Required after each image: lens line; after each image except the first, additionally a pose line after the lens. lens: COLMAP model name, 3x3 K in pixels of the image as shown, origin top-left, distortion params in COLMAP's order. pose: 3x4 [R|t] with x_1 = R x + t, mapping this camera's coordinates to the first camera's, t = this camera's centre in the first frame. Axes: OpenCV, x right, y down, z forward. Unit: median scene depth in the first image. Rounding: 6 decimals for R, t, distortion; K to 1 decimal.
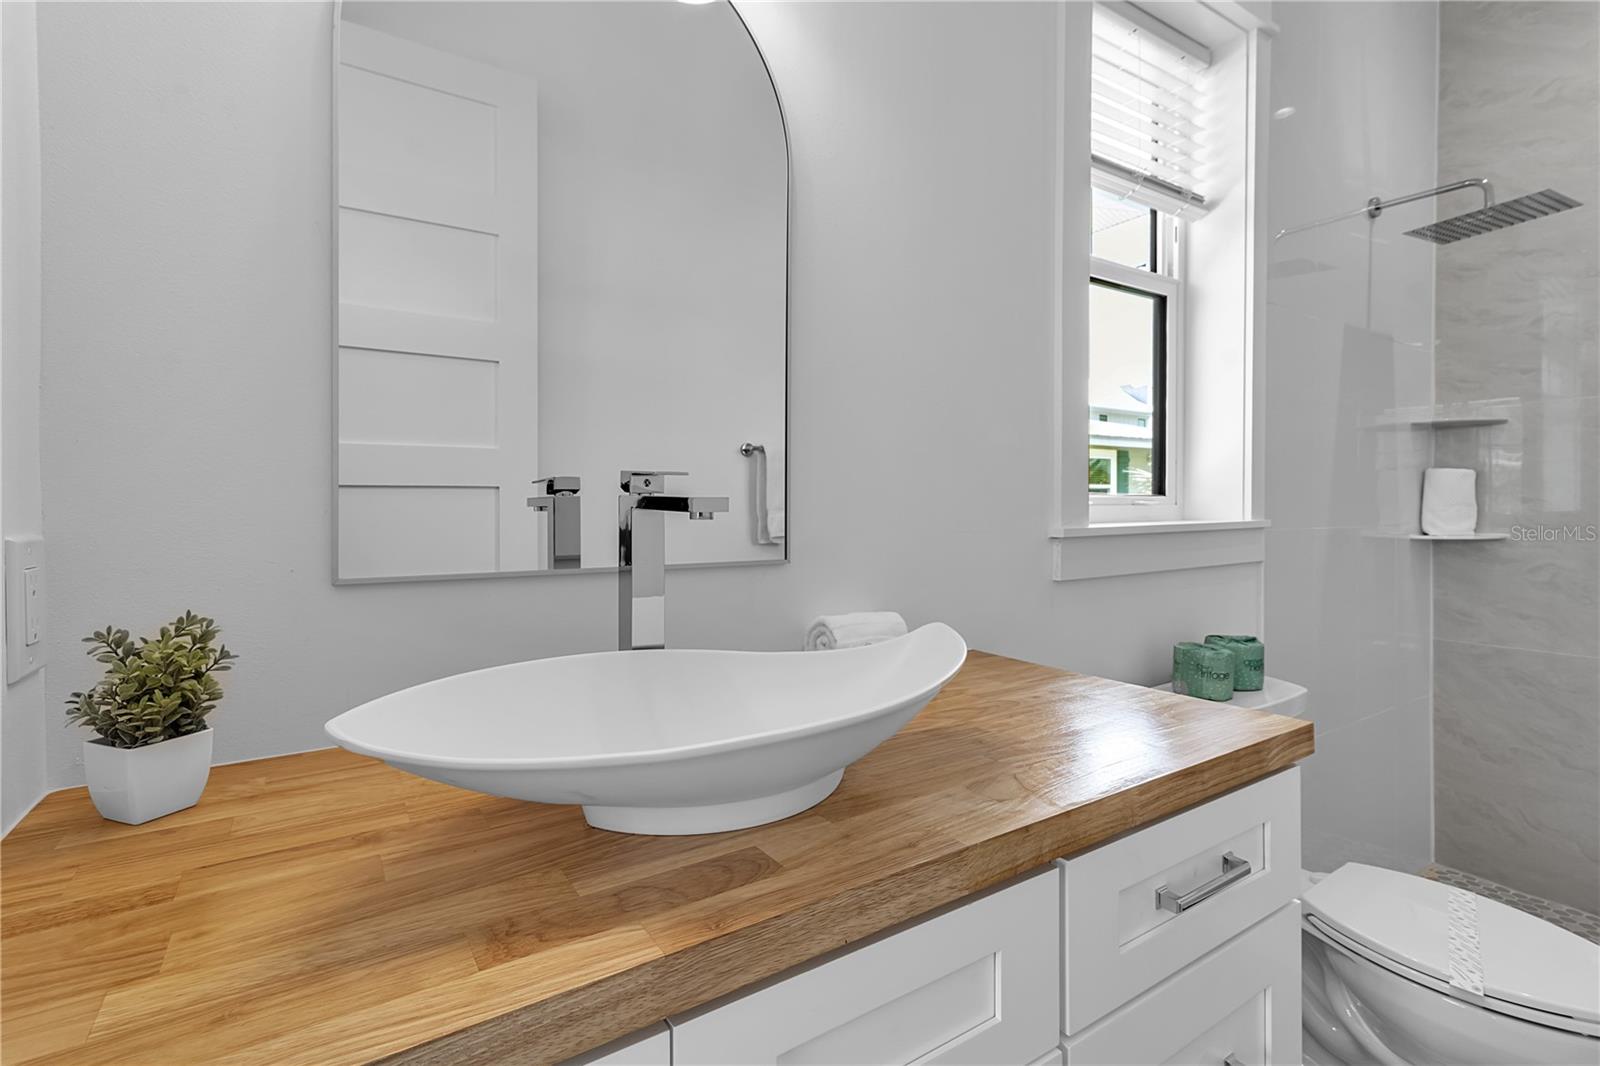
lens RADIAL K [[737.8, 0, 802.9], [0, 737.8, 523.1], [0, 0, 1]] dist [0.006086, -0.000830]
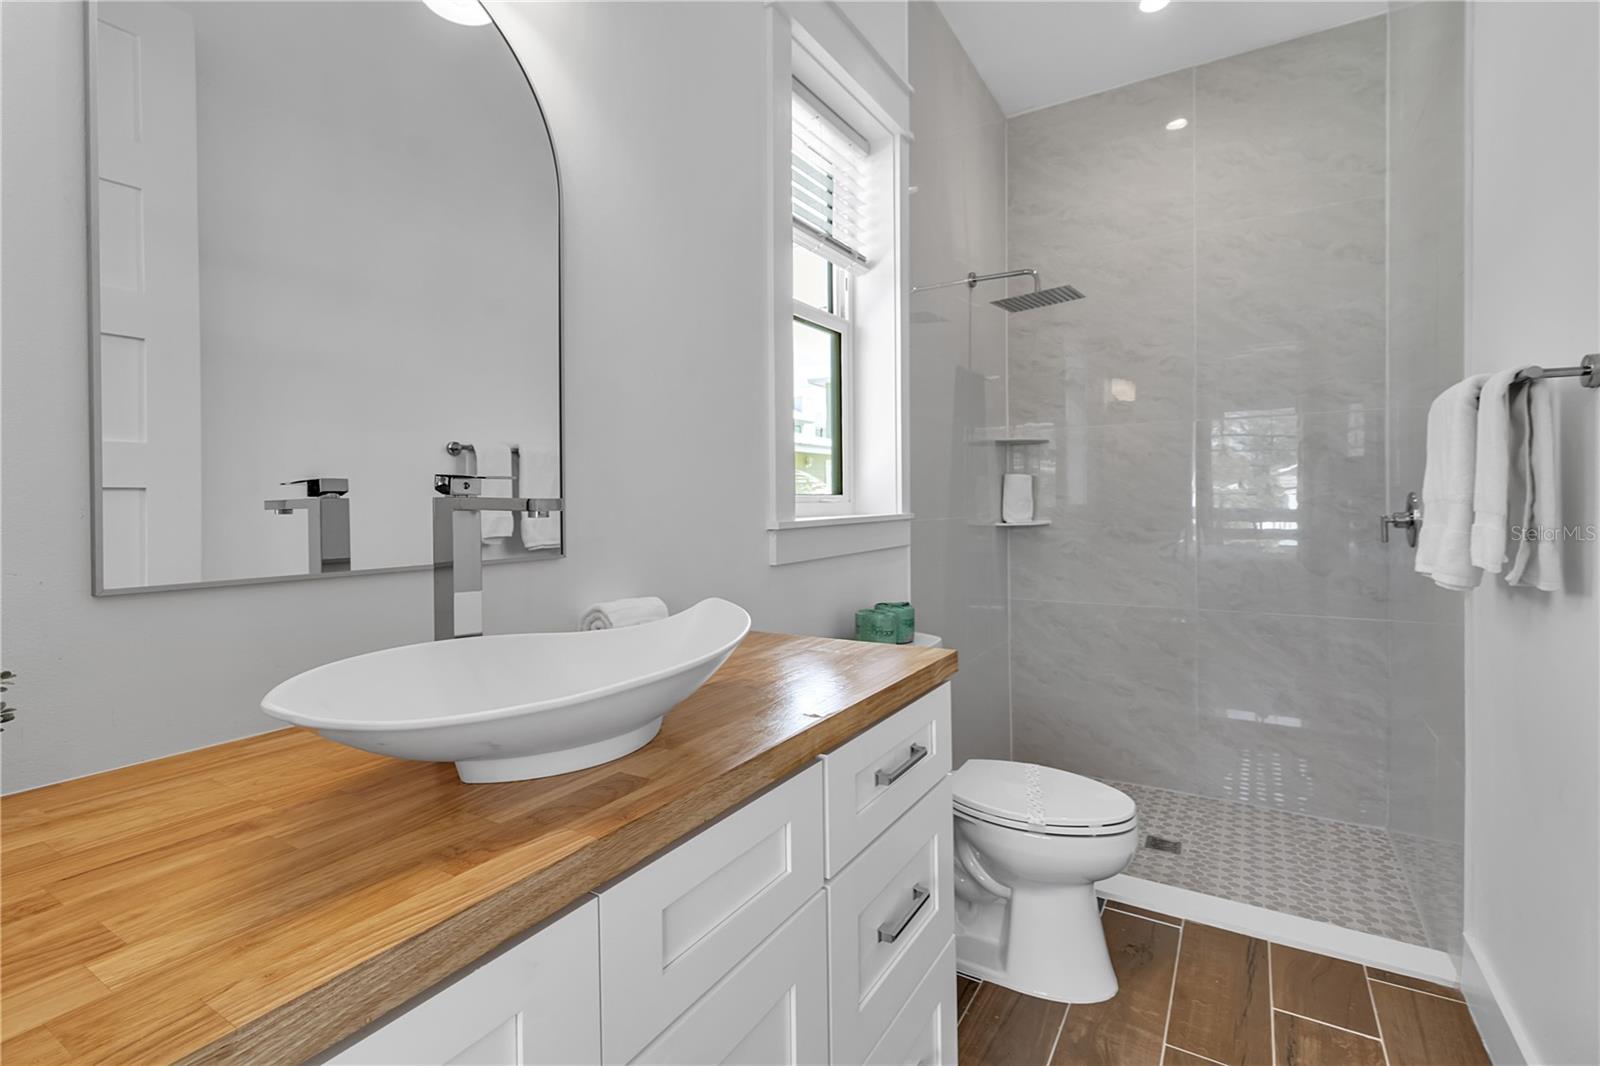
lens RADIAL K [[737.8, 0, 810.7], [0, 737.8, 530.9], [0, 0, 1]] dist [0.006086, -0.000830]
pose [[0.899613, -0.025164, 0.435961, -0.179680], [0.020039, 0.999666, 0.016350, 0.004285], [-0.436227, -0.005973, 0.899817, -0.164767]]
